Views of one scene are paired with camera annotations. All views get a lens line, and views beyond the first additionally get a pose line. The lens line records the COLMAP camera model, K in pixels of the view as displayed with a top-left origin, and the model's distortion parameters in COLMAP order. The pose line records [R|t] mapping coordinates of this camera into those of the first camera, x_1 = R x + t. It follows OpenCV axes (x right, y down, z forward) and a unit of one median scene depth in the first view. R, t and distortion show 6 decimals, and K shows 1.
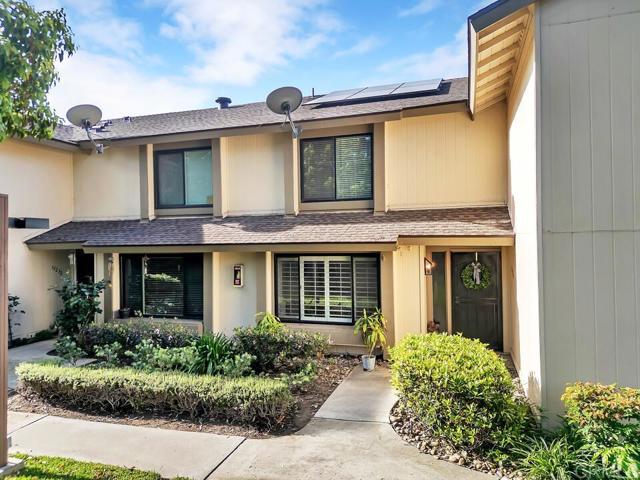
lens RADIAL K [[458.4, 0, 318.9], [0, 458.4, 240.3], [0, 0, 1]] dist [0.060279, -0.038874]
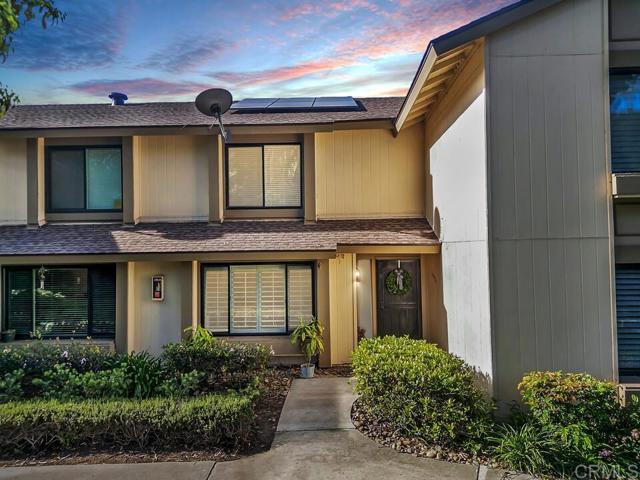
lens RADIAL K [[458.4, 0, 321.6], [0, 458.4, 239.3], [0, 0, 1]] dist [0.060279, -0.038874]
pose [[0.959549, 0.007117, 0.281450, -0.145449], [0.000723, 0.999615, -0.027744, 0.007979], [-0.281540, 0.026826, 0.959175, 0.030239]]
